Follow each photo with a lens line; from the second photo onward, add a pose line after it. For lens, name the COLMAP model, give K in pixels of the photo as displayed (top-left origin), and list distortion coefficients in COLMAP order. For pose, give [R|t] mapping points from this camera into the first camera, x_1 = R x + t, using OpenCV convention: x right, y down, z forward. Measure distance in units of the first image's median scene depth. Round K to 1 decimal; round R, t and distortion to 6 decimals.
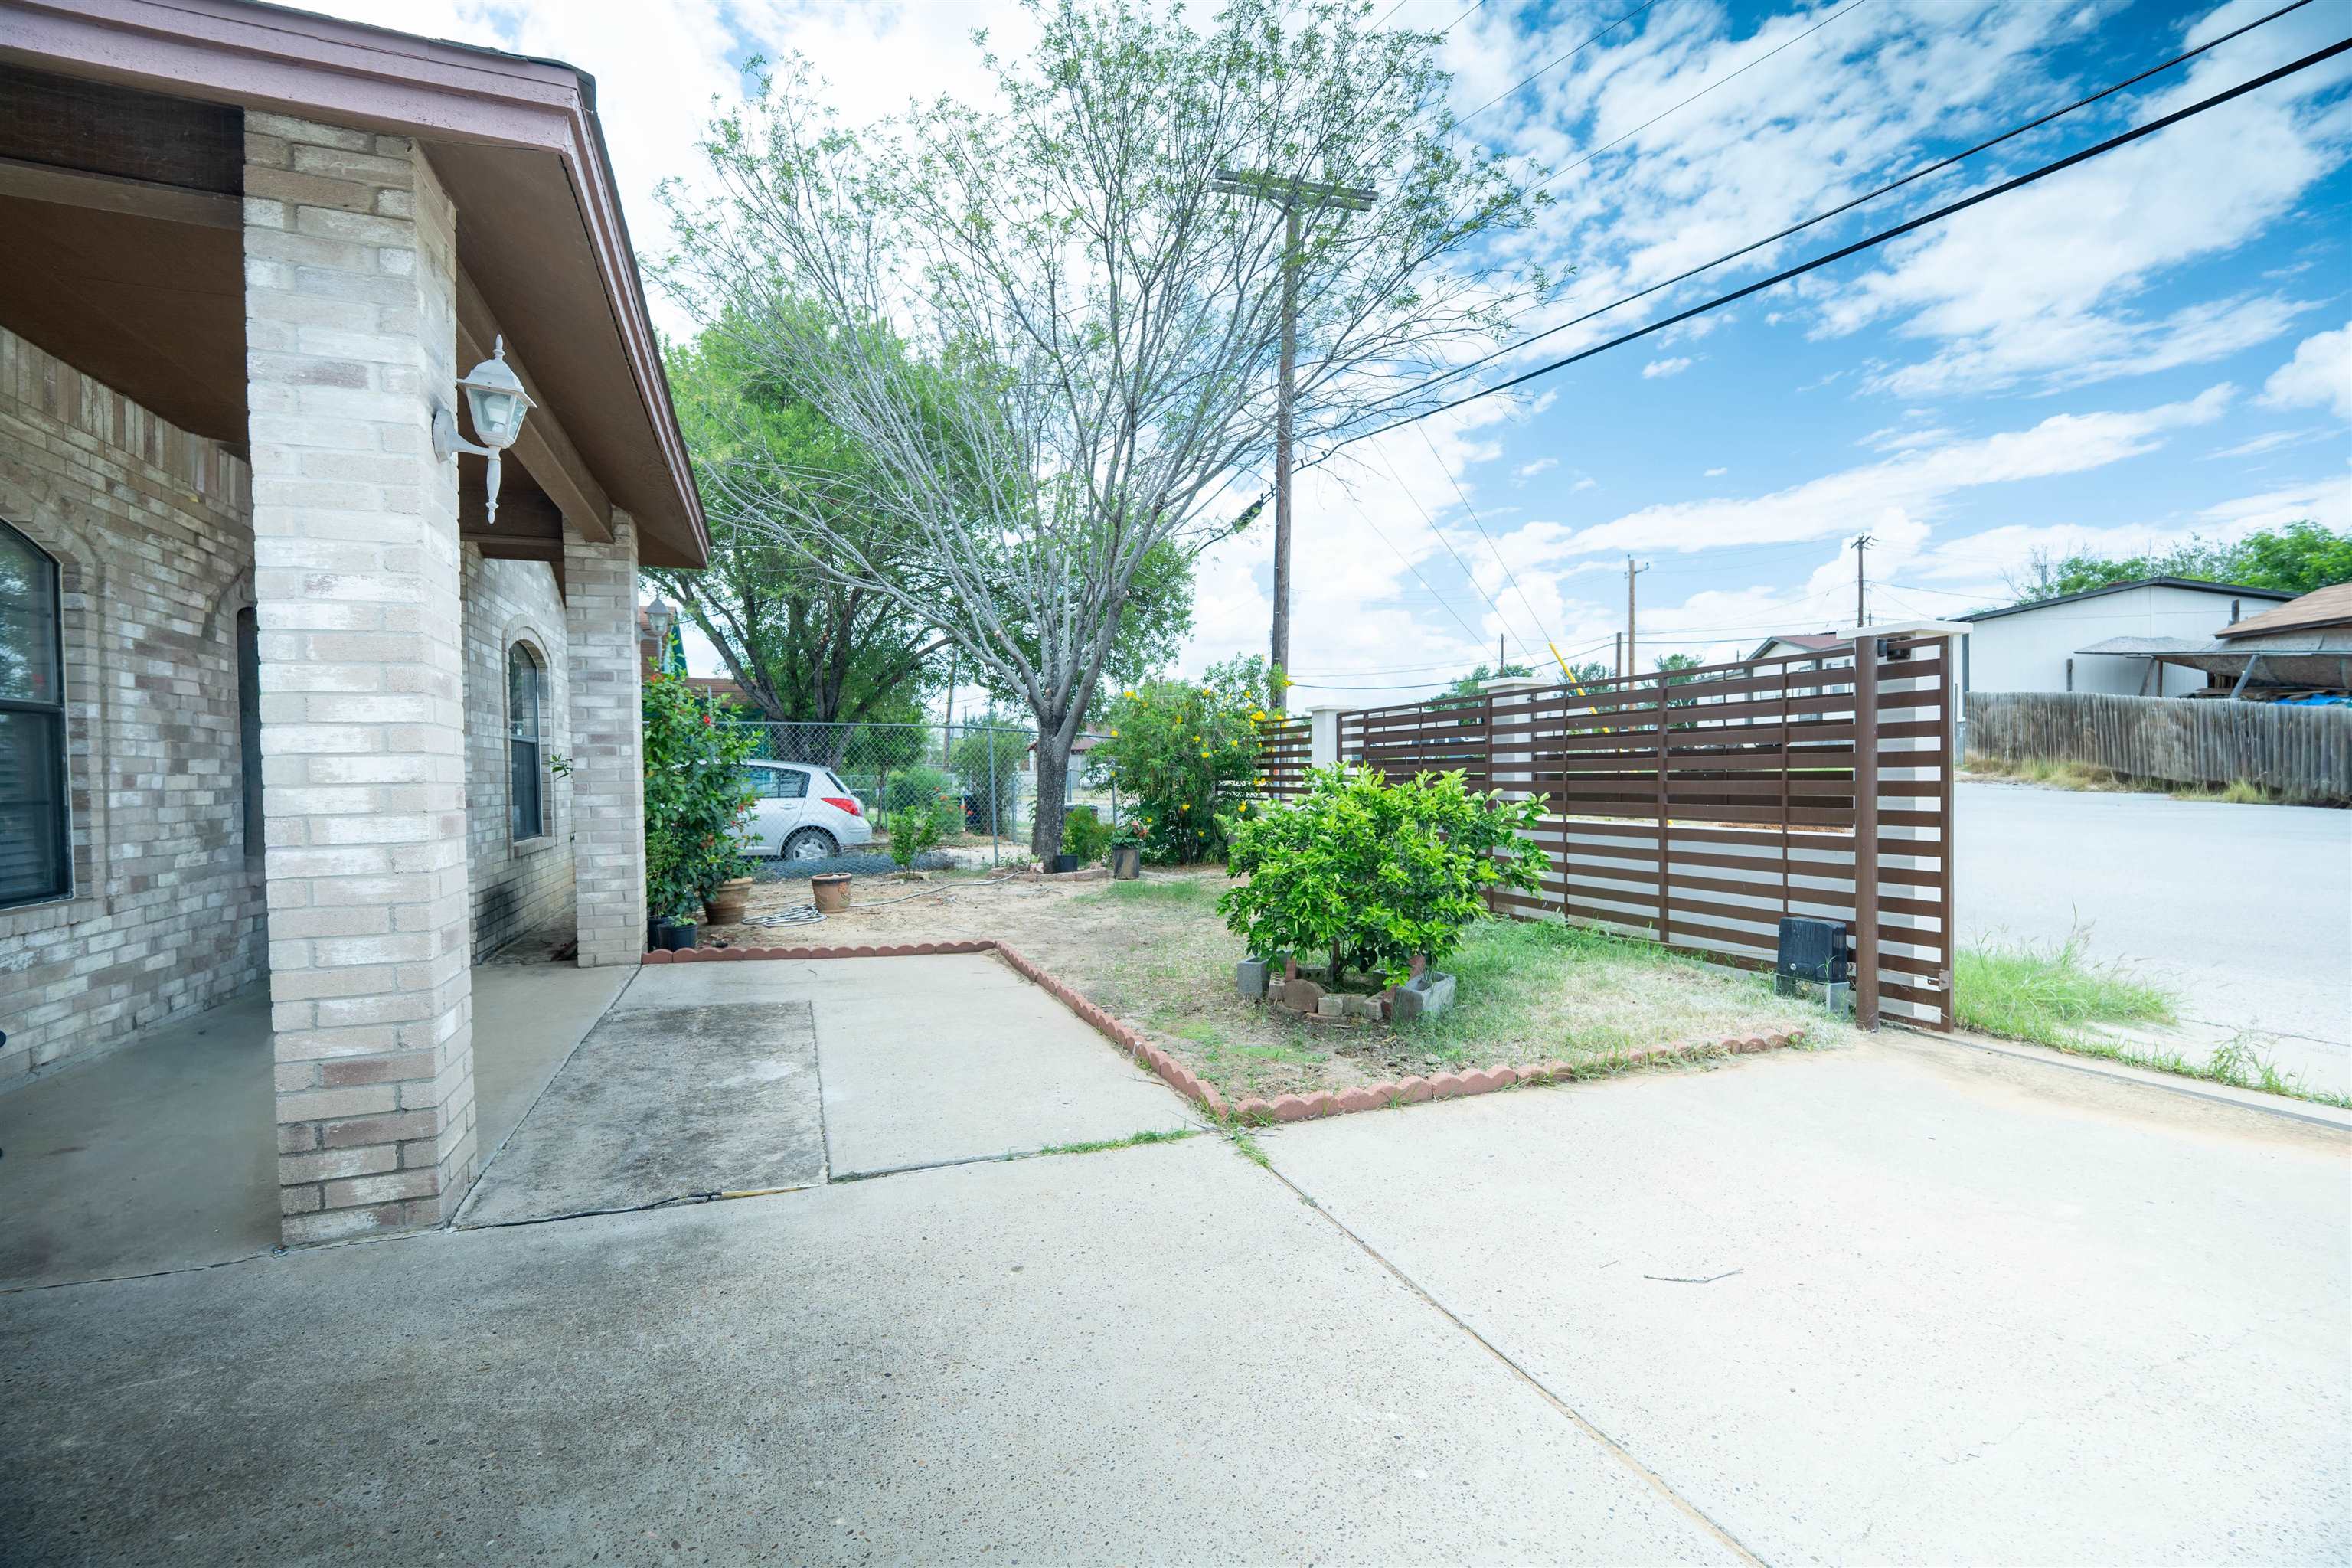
lens RADIAL K [[954.0, 0, 1177.4], [0, 954.0, 787.2], [0, 0, 1]] dist [-0.013432, -0.000006]
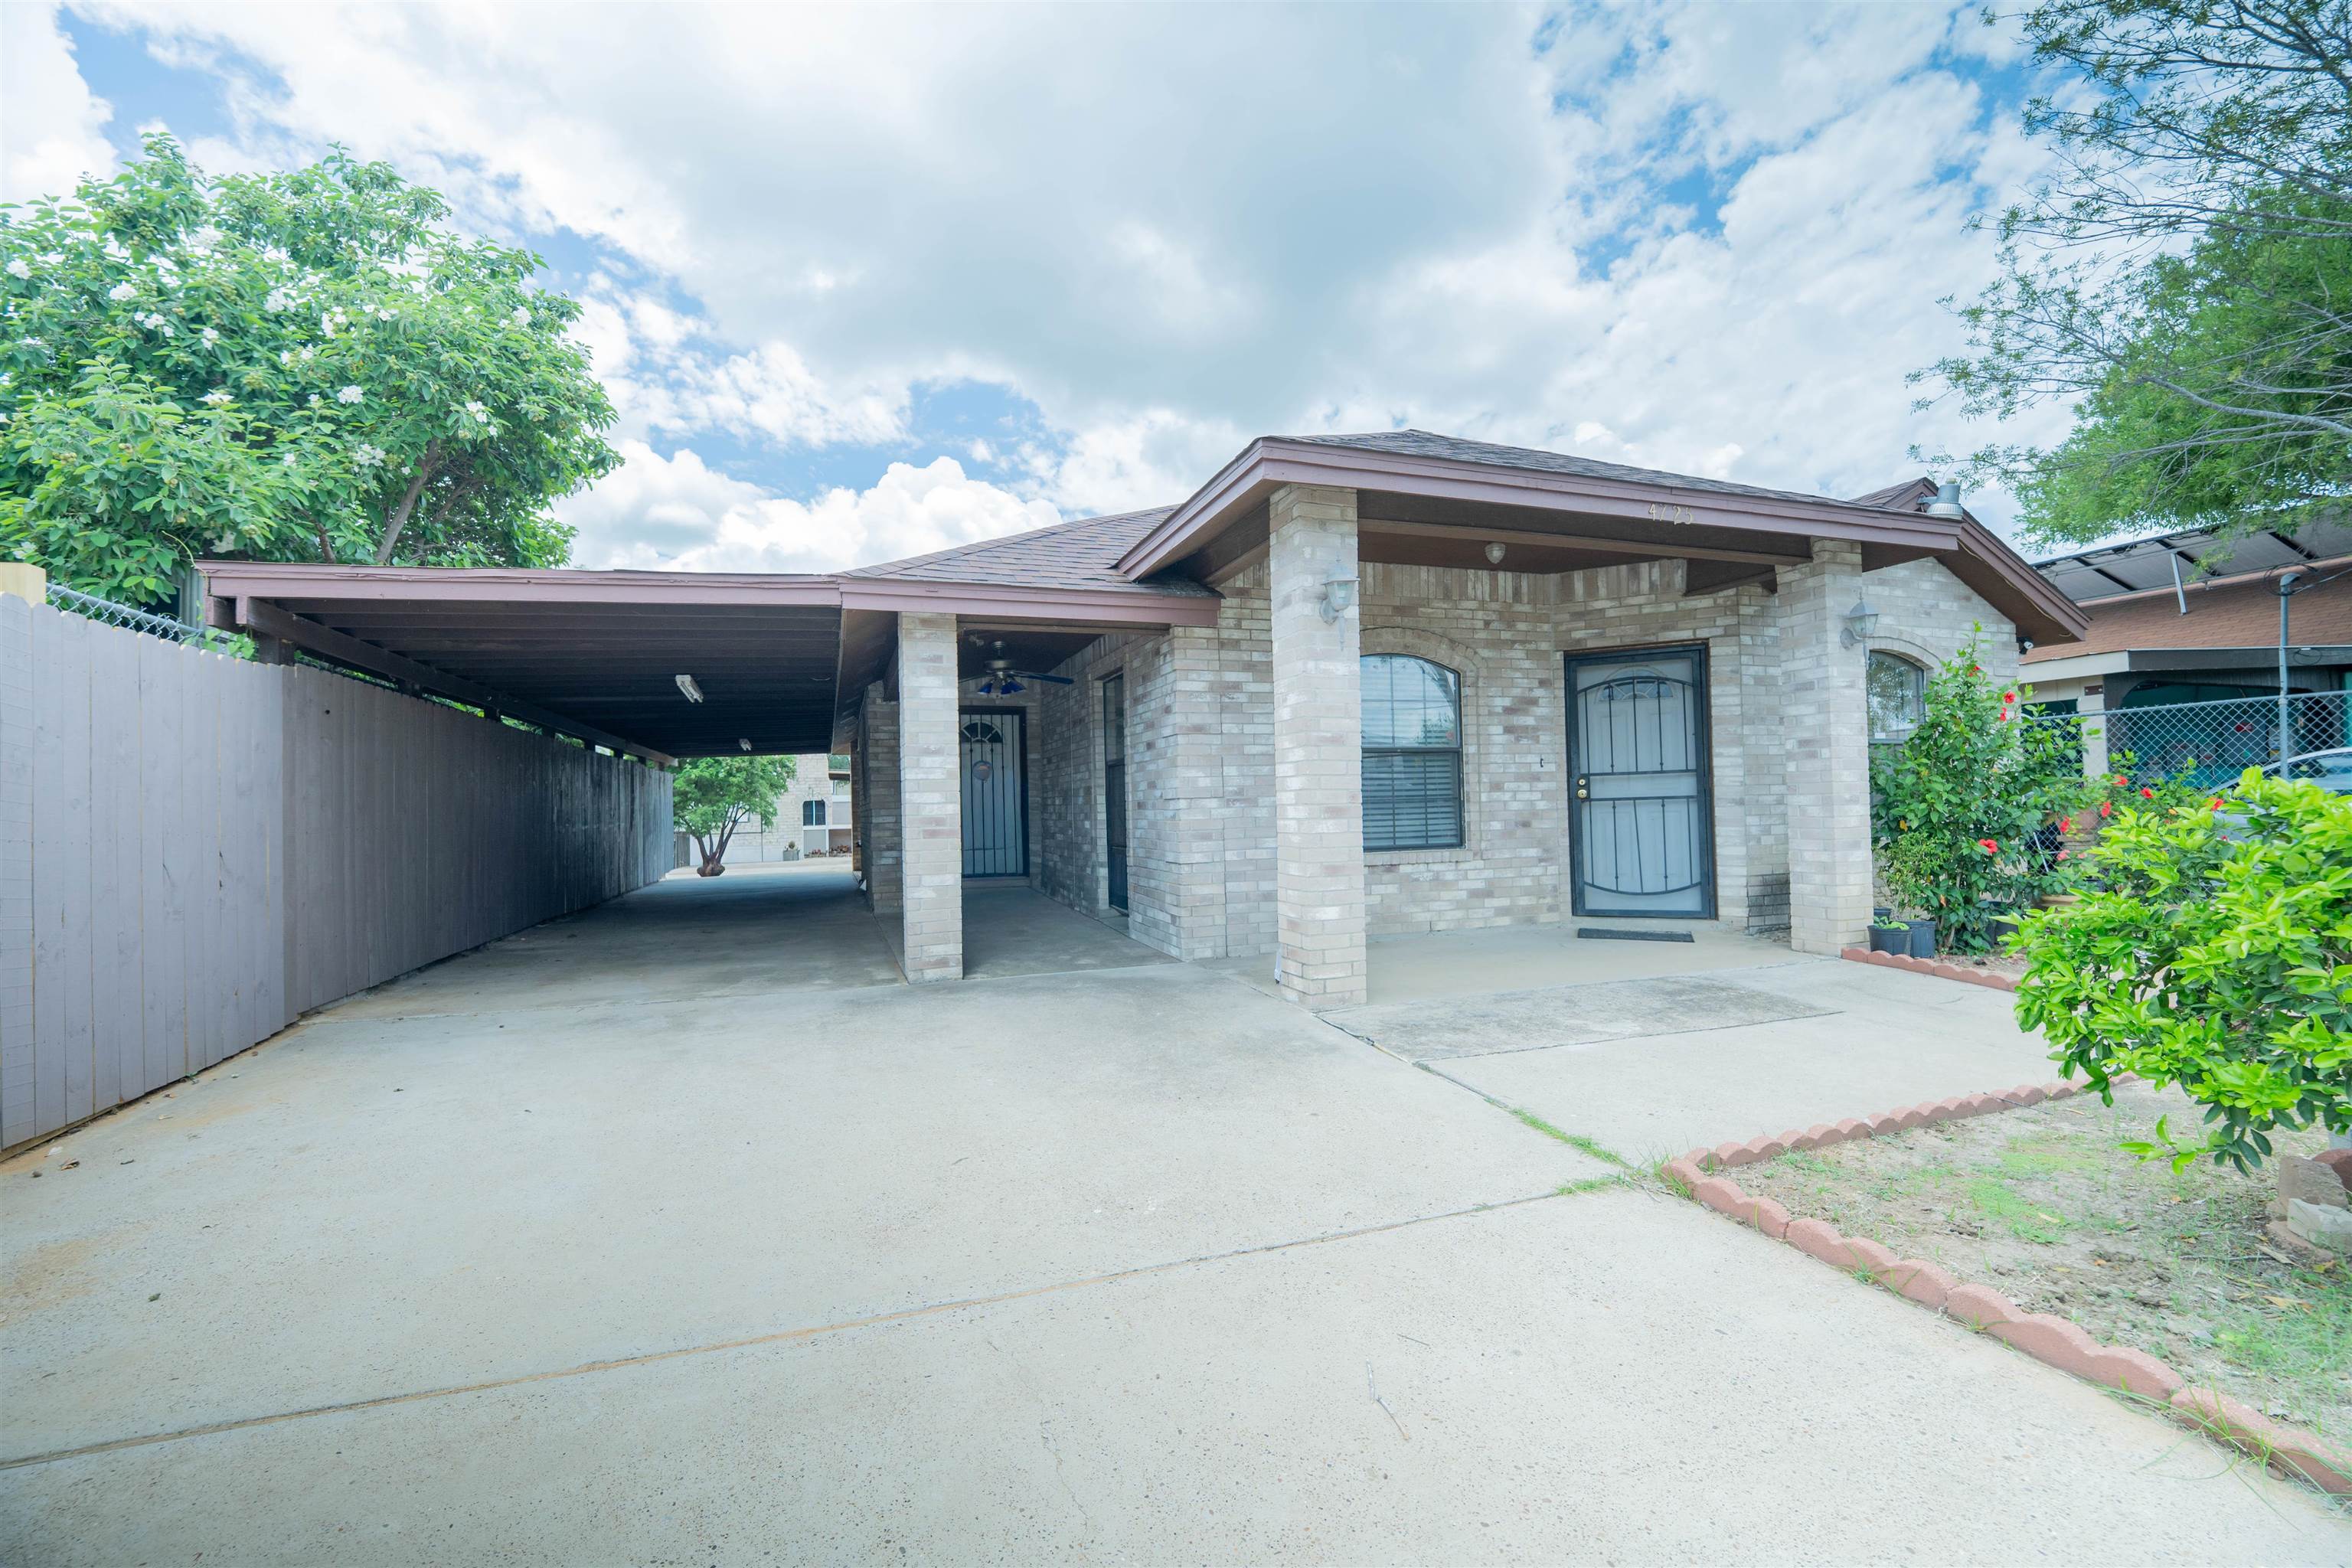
lens RADIAL K [[954.0, 0, 1177.4], [0, 954.0, 787.2], [0, 0, 1]] dist [-0.013432, -0.000006]
pose [[-0.027711, -0.004341, -0.999607, 0.759576], [0.006505, 0.999969, -0.004523, -0.001258], [0.999595, -0.006628, -0.027682, 0.472135]]
